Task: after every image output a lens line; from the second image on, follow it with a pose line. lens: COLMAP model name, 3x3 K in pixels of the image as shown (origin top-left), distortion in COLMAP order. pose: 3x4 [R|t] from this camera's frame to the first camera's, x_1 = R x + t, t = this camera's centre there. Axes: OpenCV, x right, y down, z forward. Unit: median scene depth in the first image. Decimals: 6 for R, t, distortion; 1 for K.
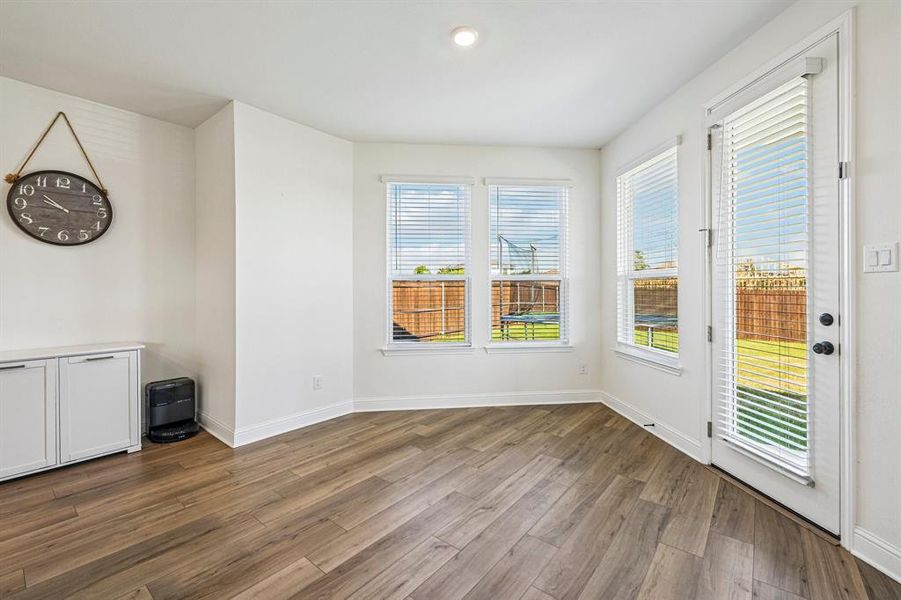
lens RADIAL K [[370.6, 0, 450.5], [0, 370.6, 300.0], [0, 0, 1]] dist [-0.000057, 0.000023]
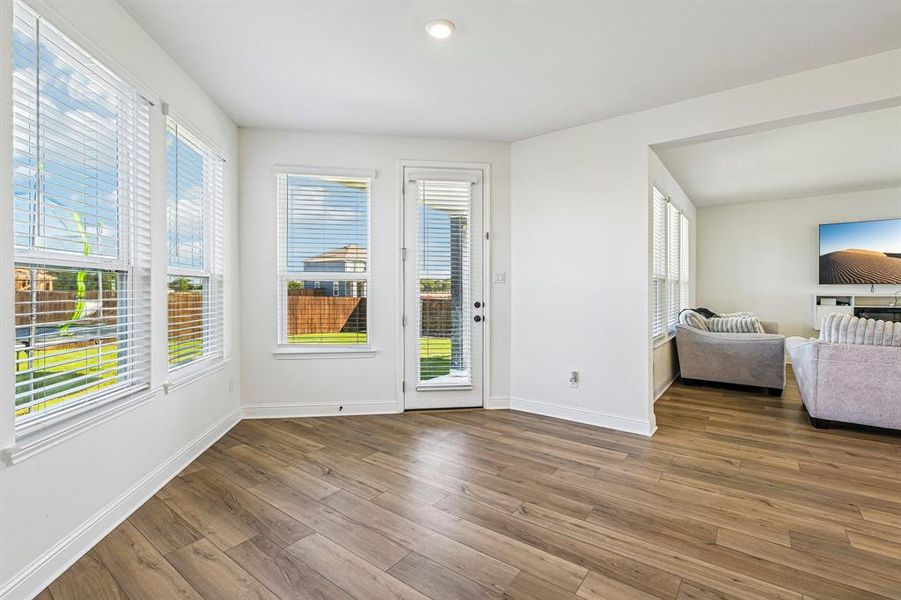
lens RADIAL K [[398.3, 0, 450.5], [0, 398.3, 300.0], [0, 0, 1]] dist [-0.001212, -0.000250]
pose [[-0.026243, -0.014875, 0.999545, -0.814291], [0.024341, 0.999583, 0.015515, -0.008353], [-0.999359, 0.024737, -0.025870, 0.811512]]
